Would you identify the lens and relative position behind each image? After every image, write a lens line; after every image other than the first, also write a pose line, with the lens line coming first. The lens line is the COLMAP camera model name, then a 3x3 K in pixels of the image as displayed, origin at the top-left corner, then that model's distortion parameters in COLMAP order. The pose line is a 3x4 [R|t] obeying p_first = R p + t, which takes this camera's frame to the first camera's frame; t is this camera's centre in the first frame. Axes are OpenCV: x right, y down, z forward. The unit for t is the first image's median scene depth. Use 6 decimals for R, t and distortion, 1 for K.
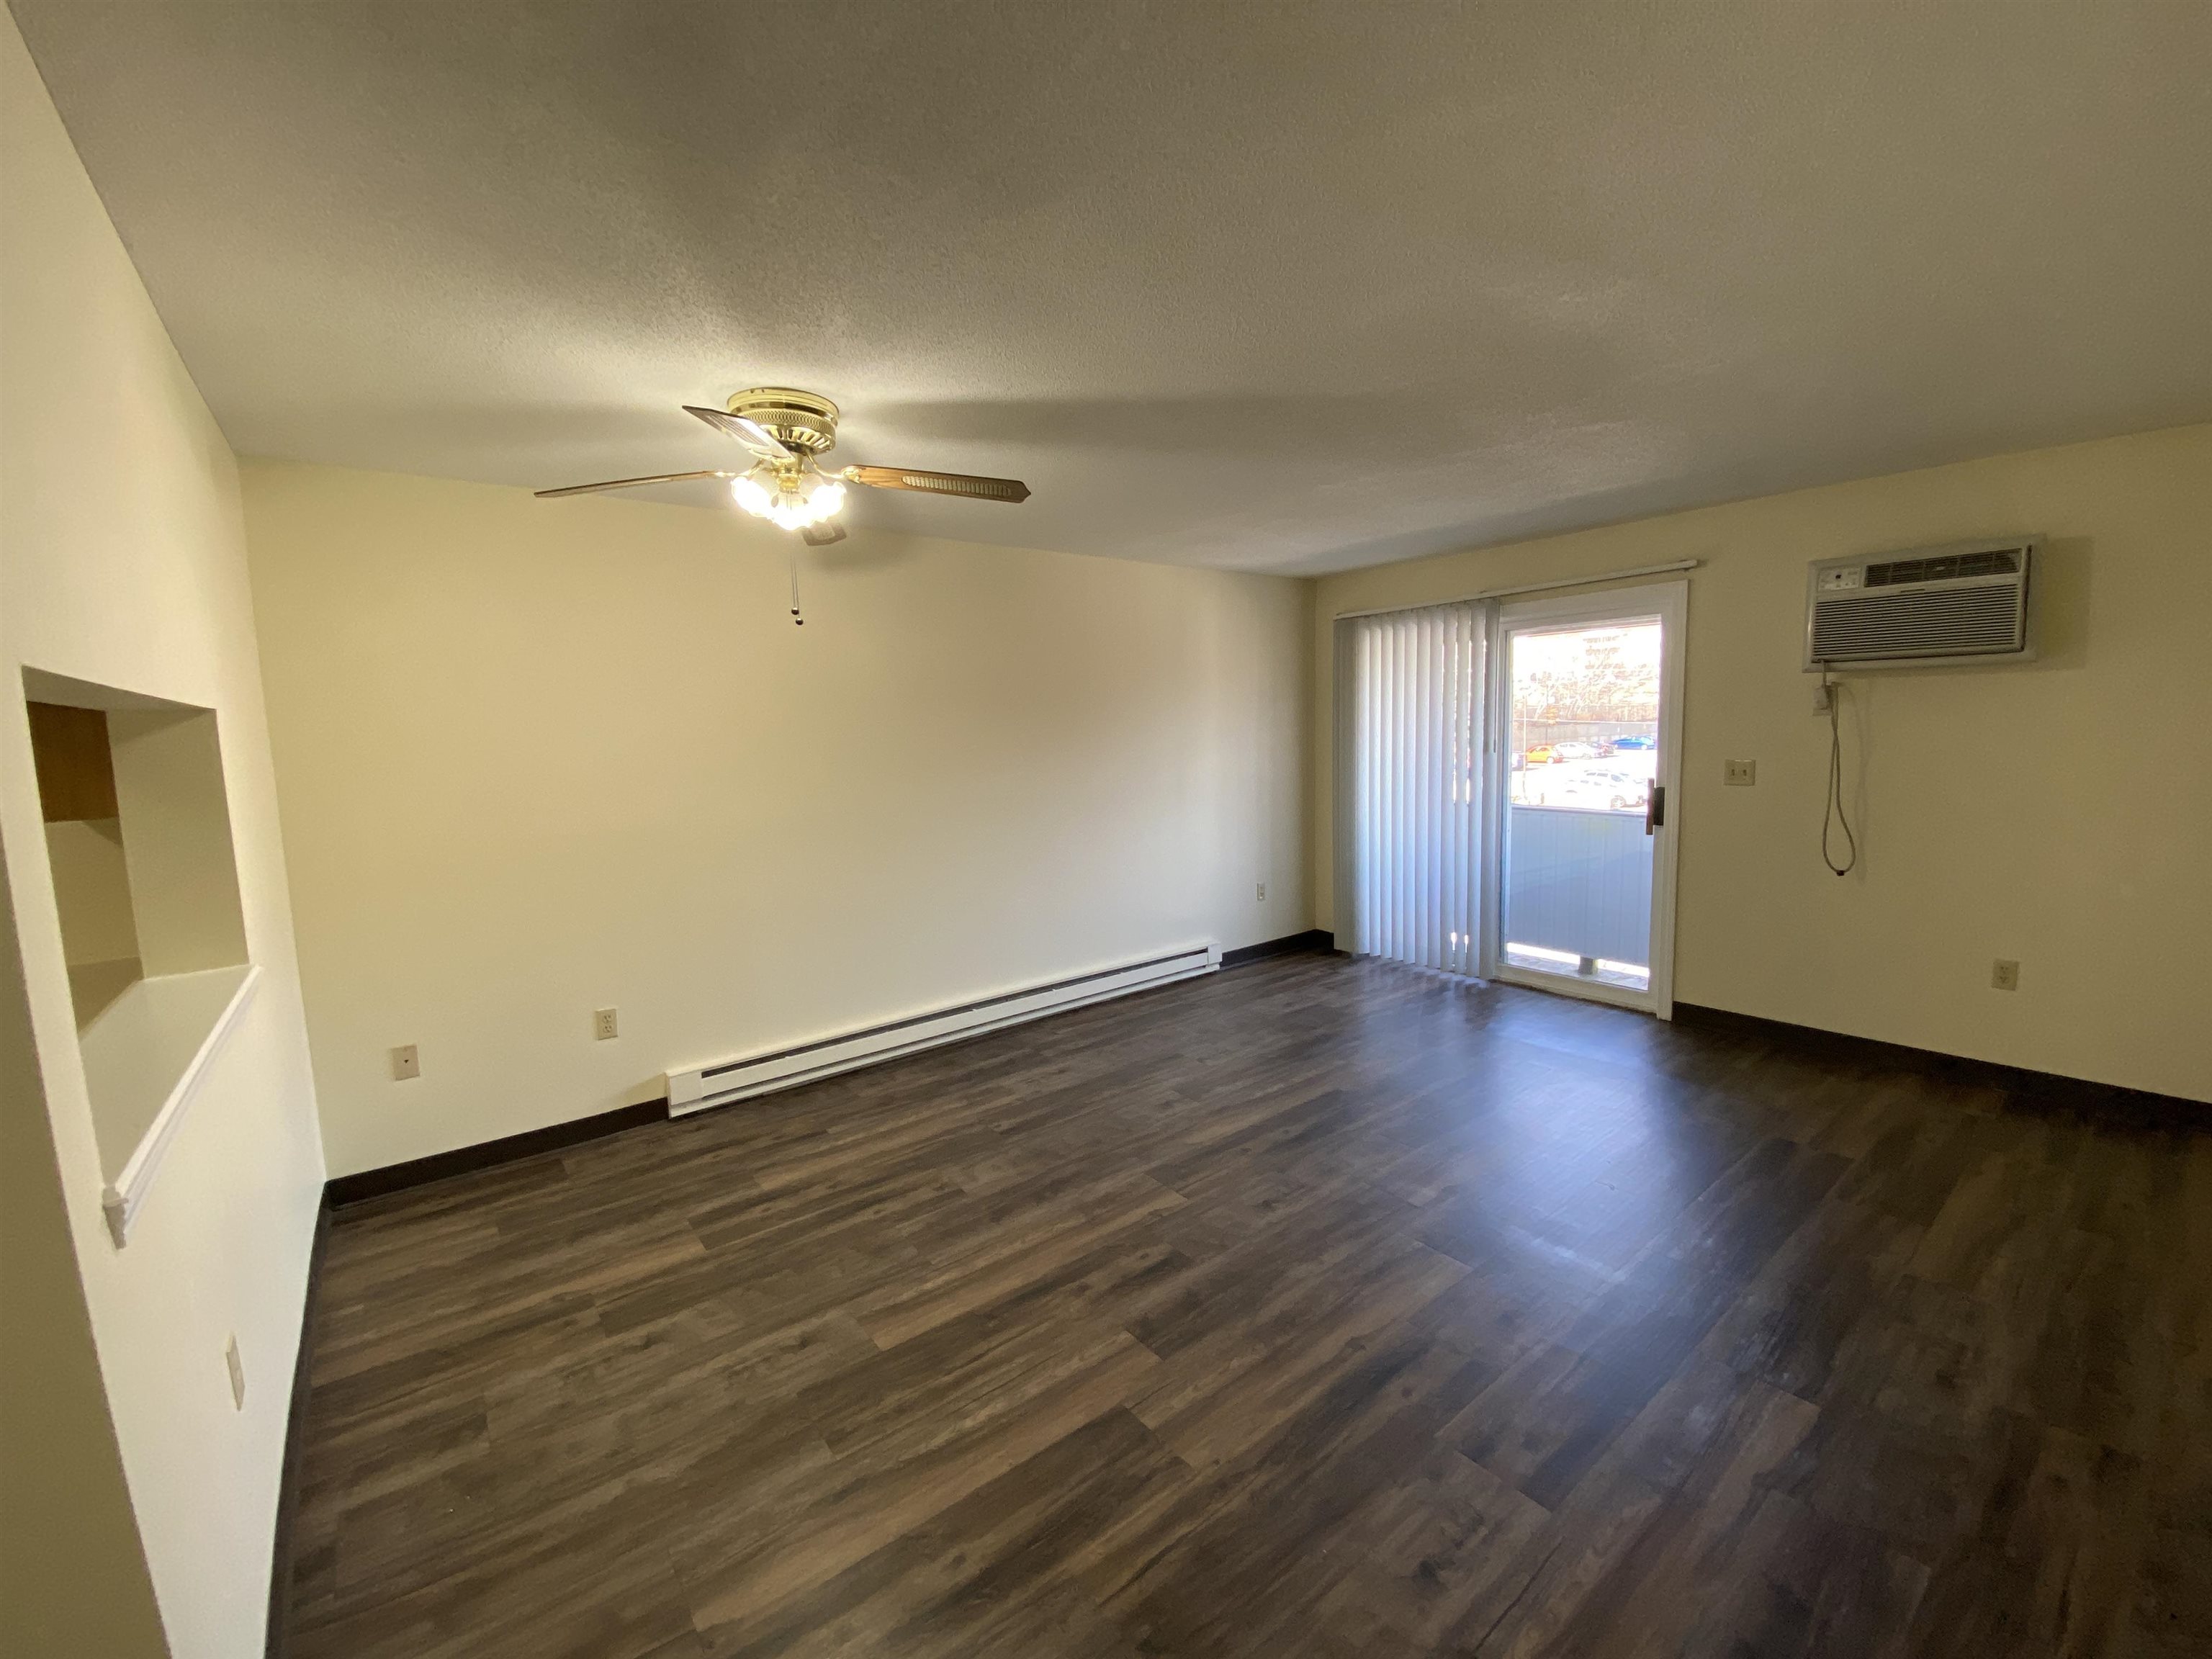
lens RADIAL K [[892.0, 0, 1114.7], [0, 892.0, 828.0], [0, 0, 1]] dist [0.009494, -0.014915]
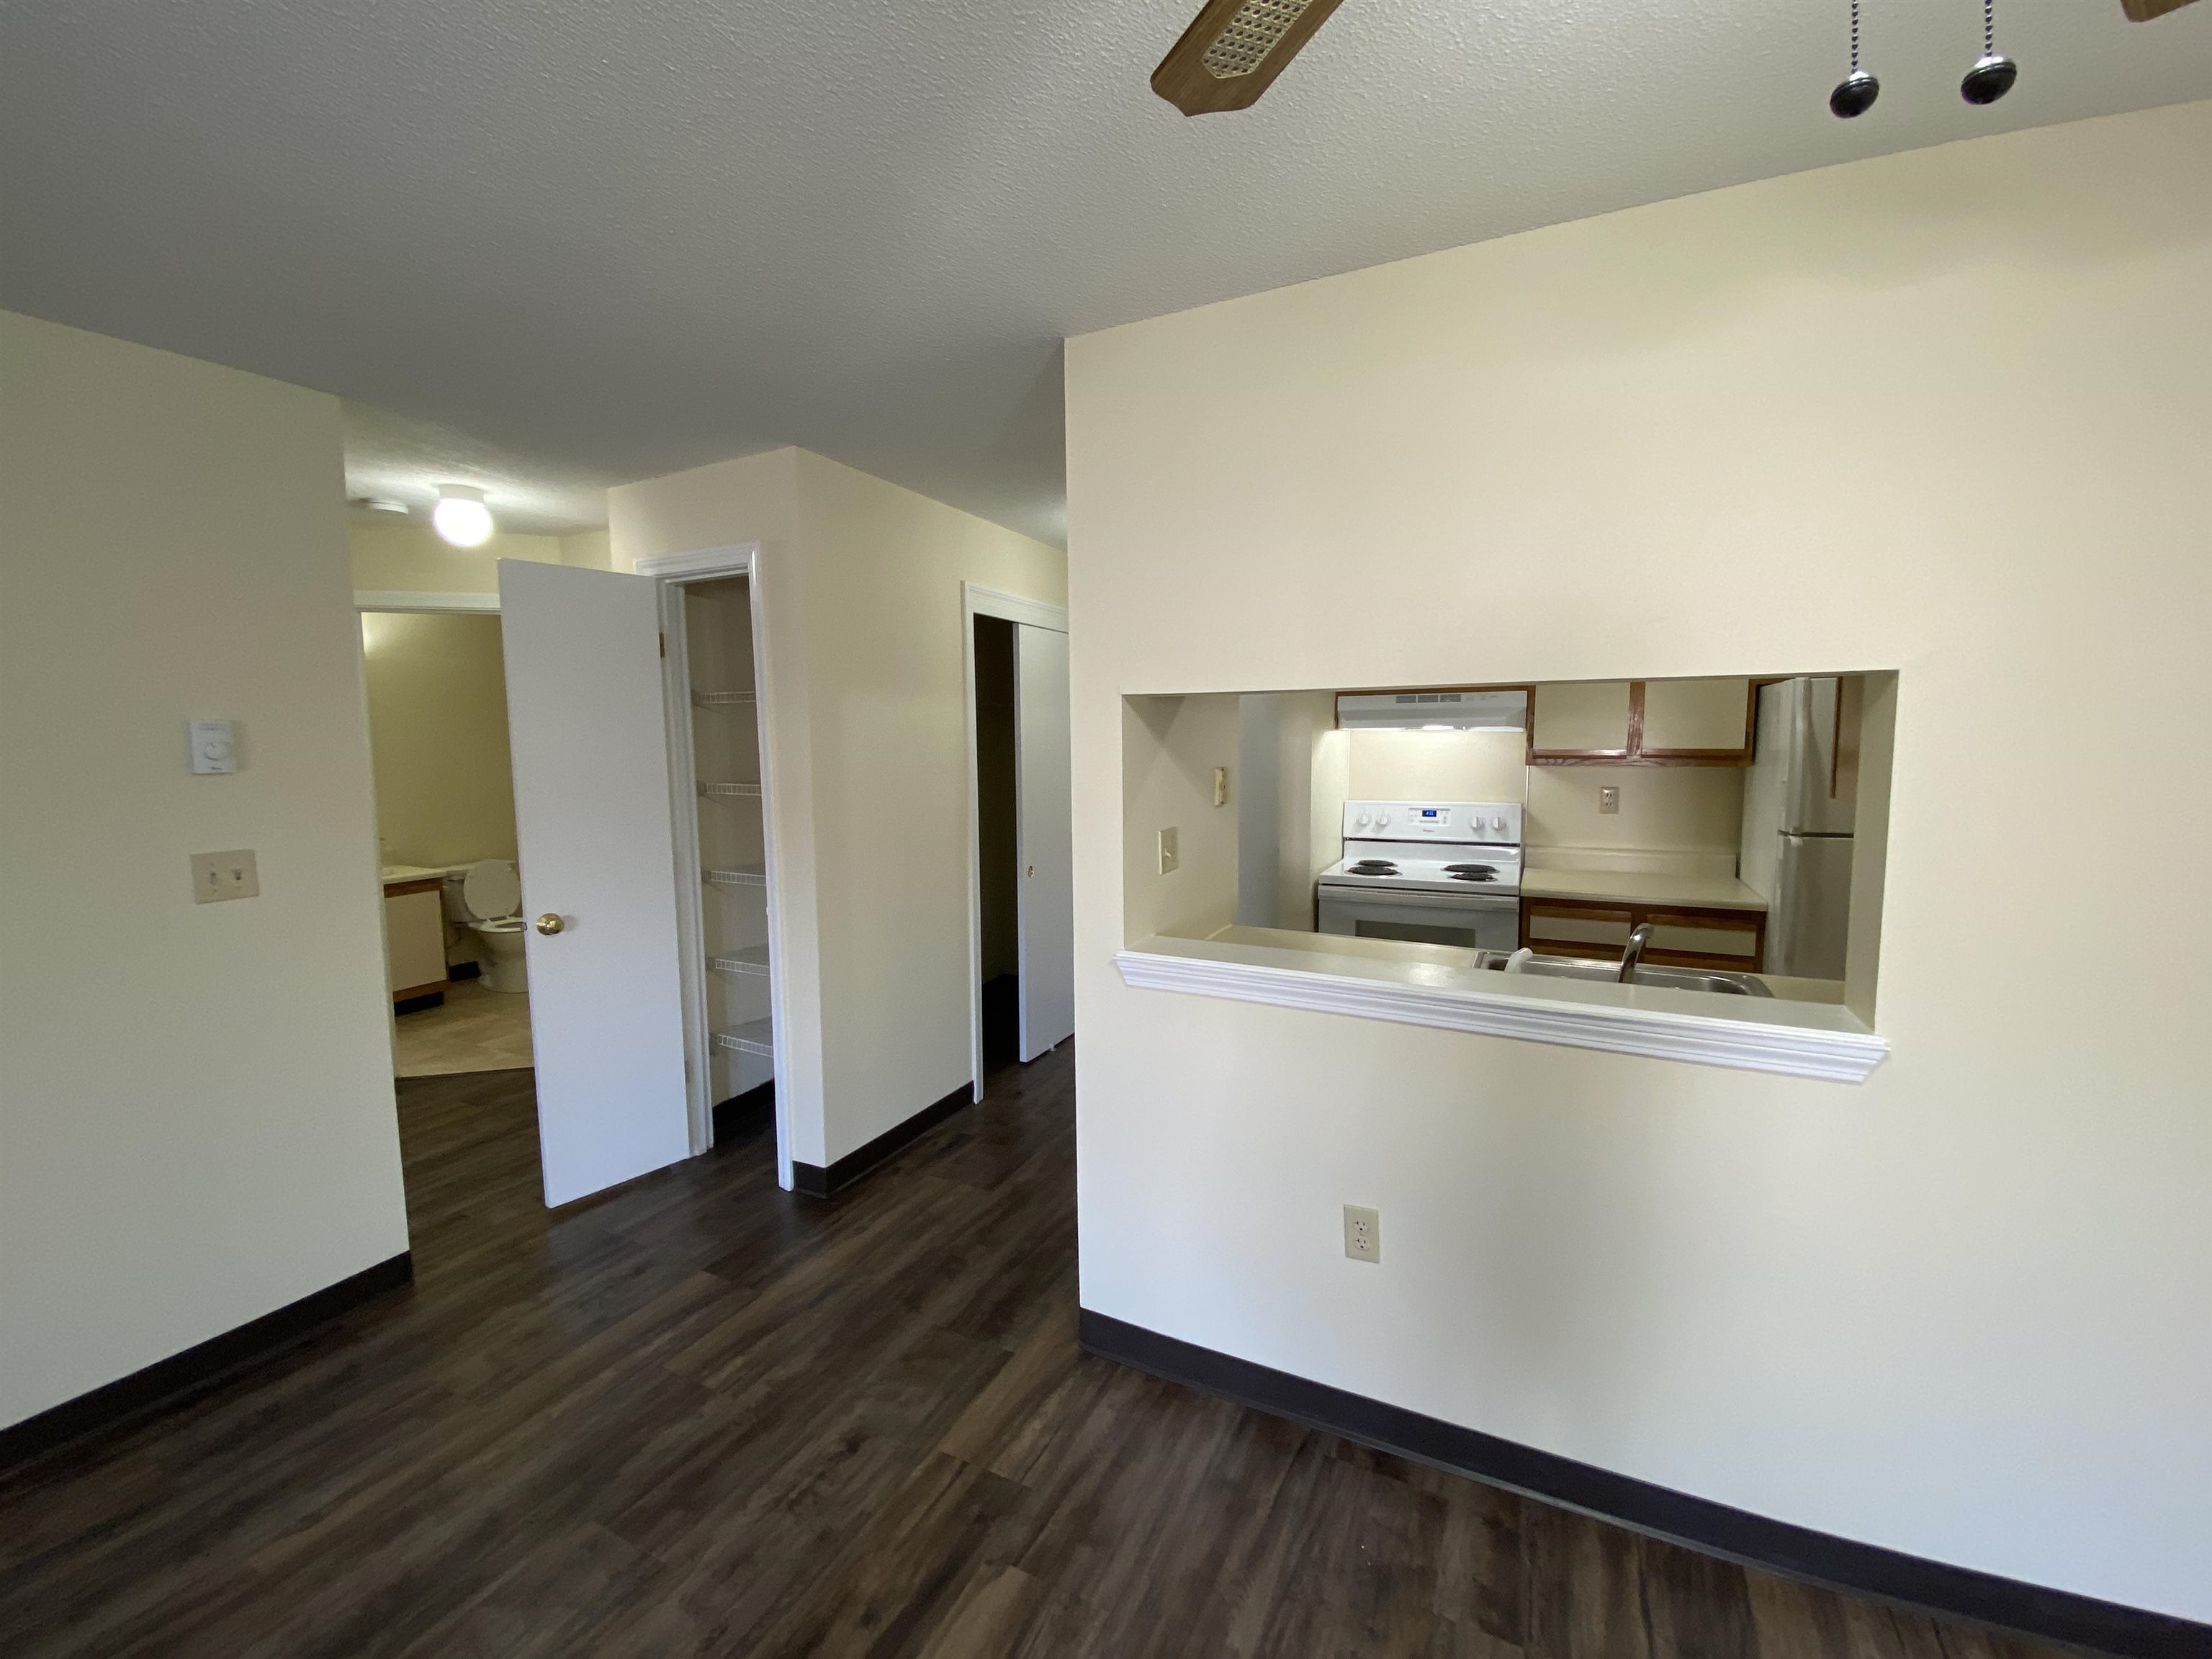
lens RADIAL K [[892.0, 0, 1103.7], [0, 892.0, 823.3], [0, 0, 1]] dist [0.009494, -0.014915]
pose [[-0.909147, 0.075327, -0.409606, -0.106906], [-0.013357, 0.977728, 0.209453, -0.107123], [0.416261, 0.195895, -0.887892, 0.980274]]
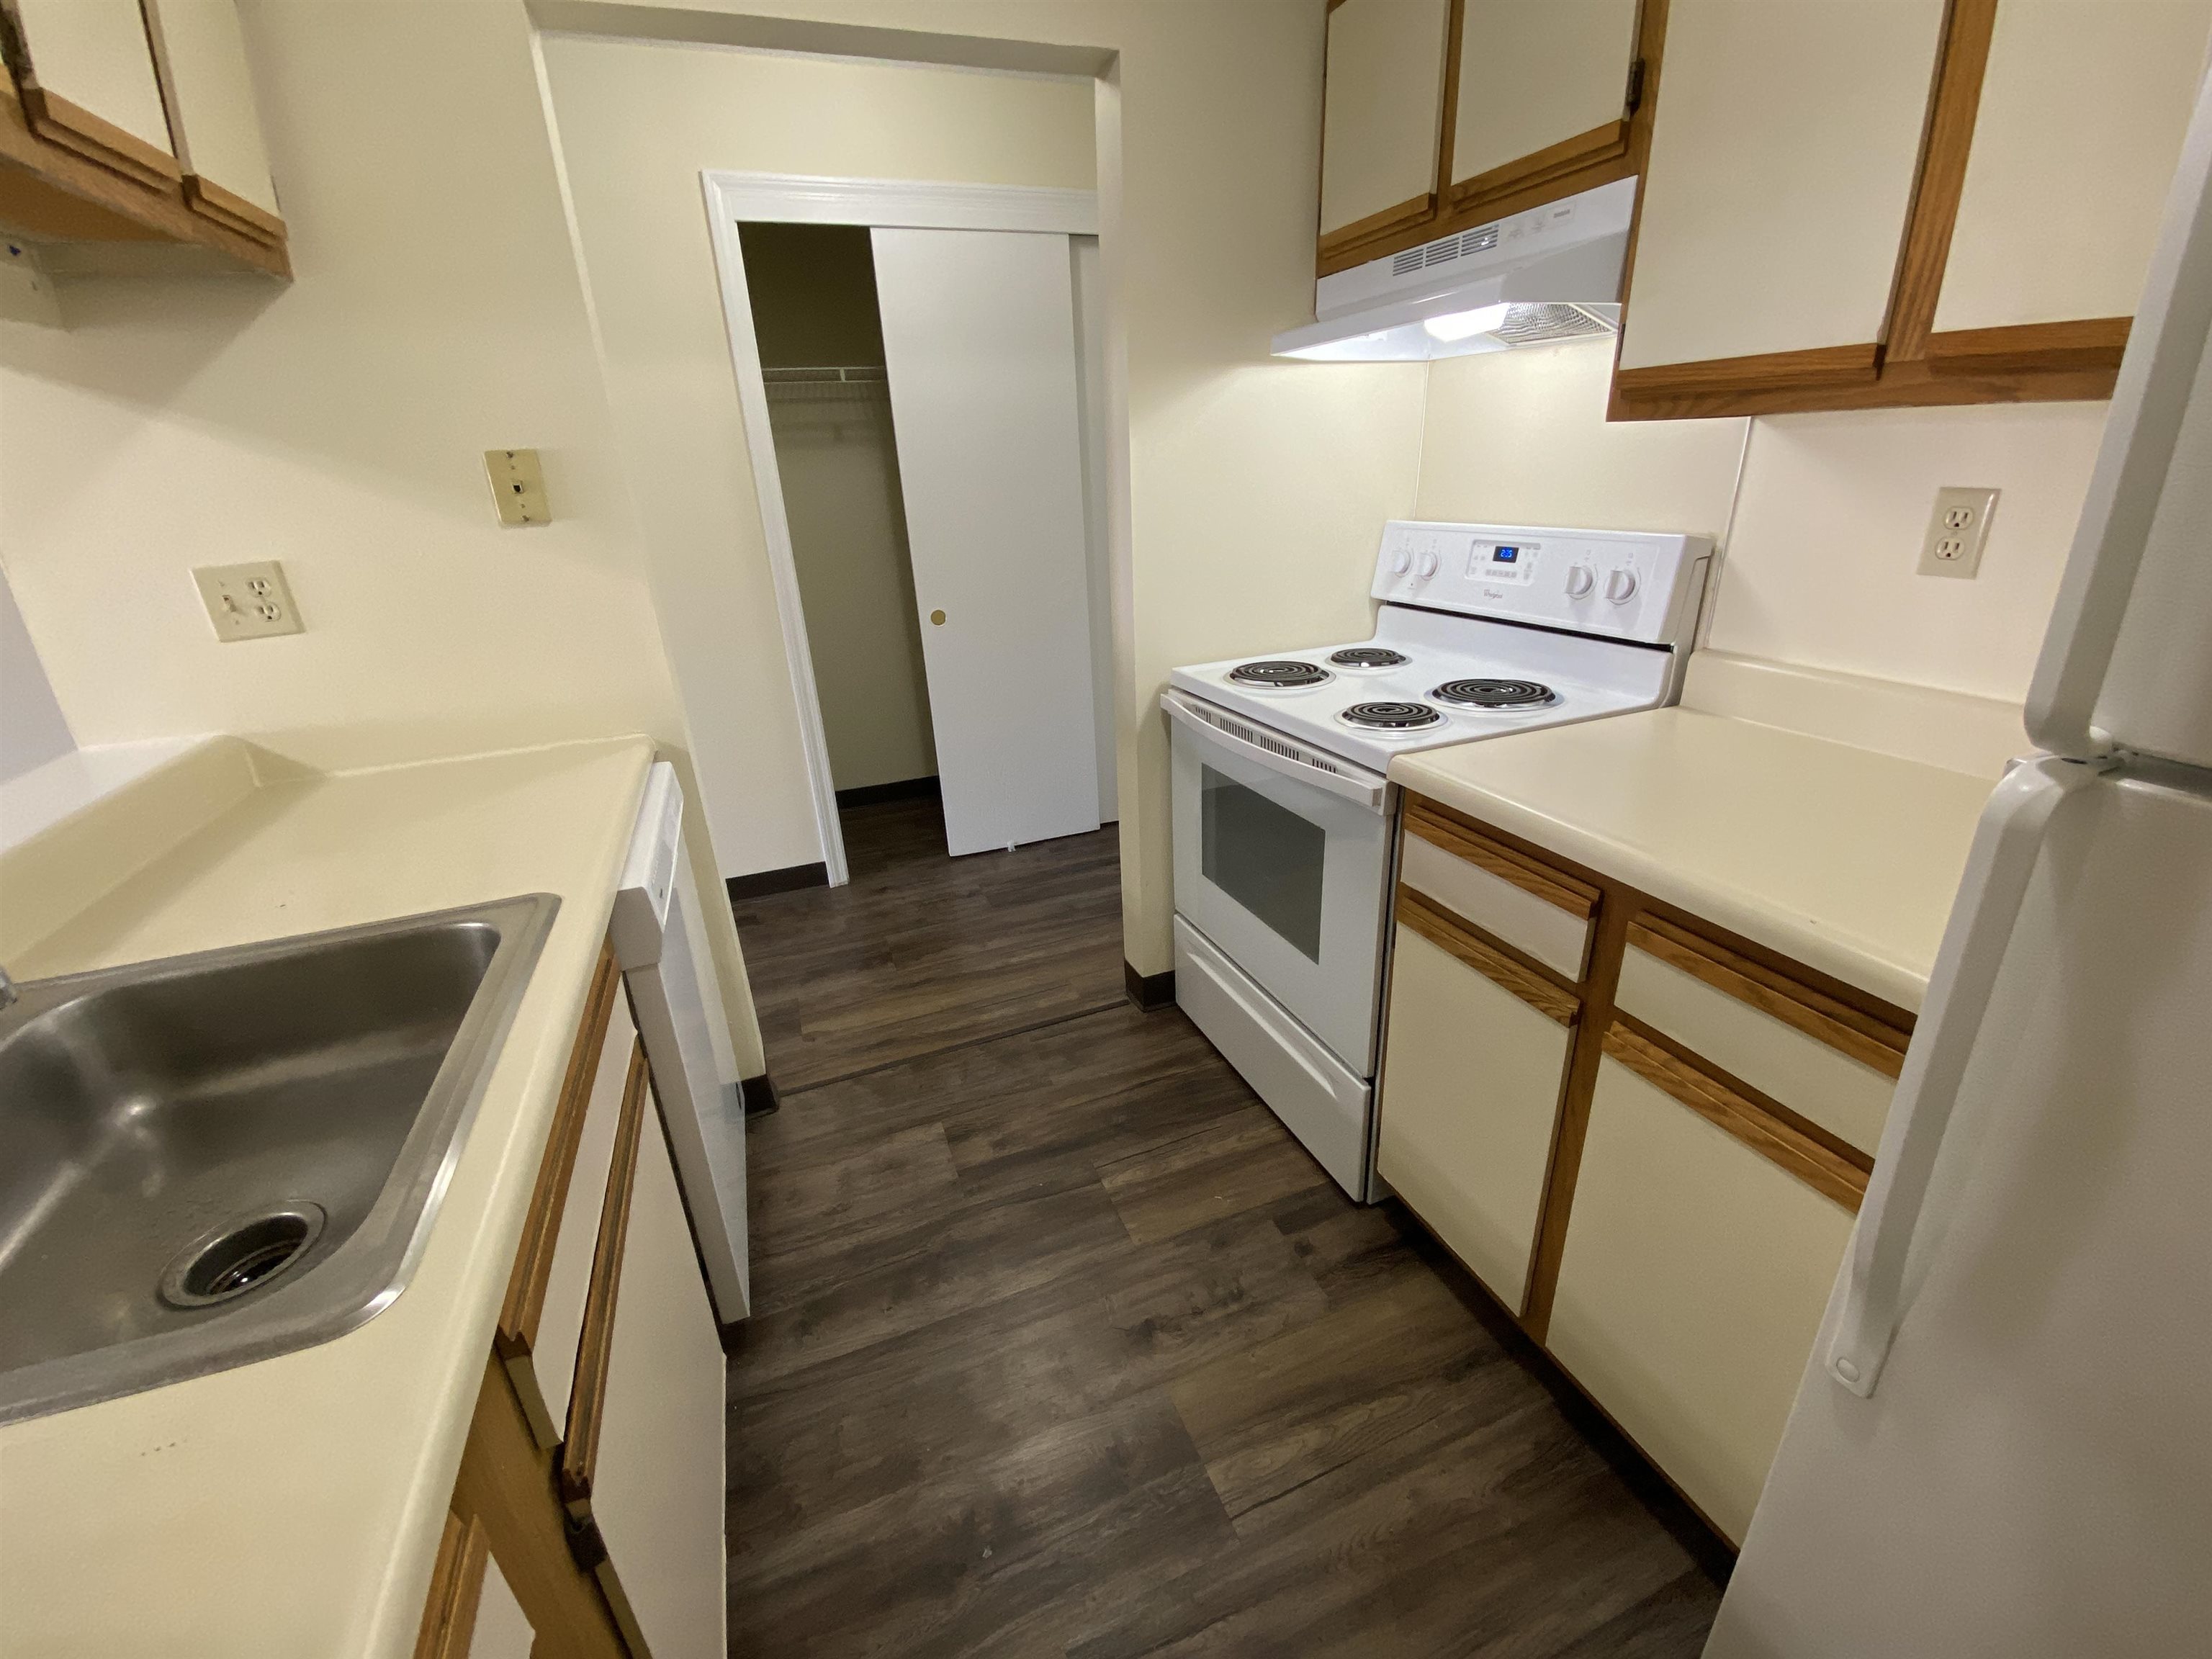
lens RADIAL K [[892.0, 0, 1113.3], [0, 892.0, 823.5], [0, 0, 1]] dist [0.009494, -0.014915]
pose [[-0.952308, -0.047845, 0.301365, -1.112274], [0.102558, 0.879989, 0.463790, 0.017845], [-0.287388, 0.472579, -0.833113, 0.614637]]
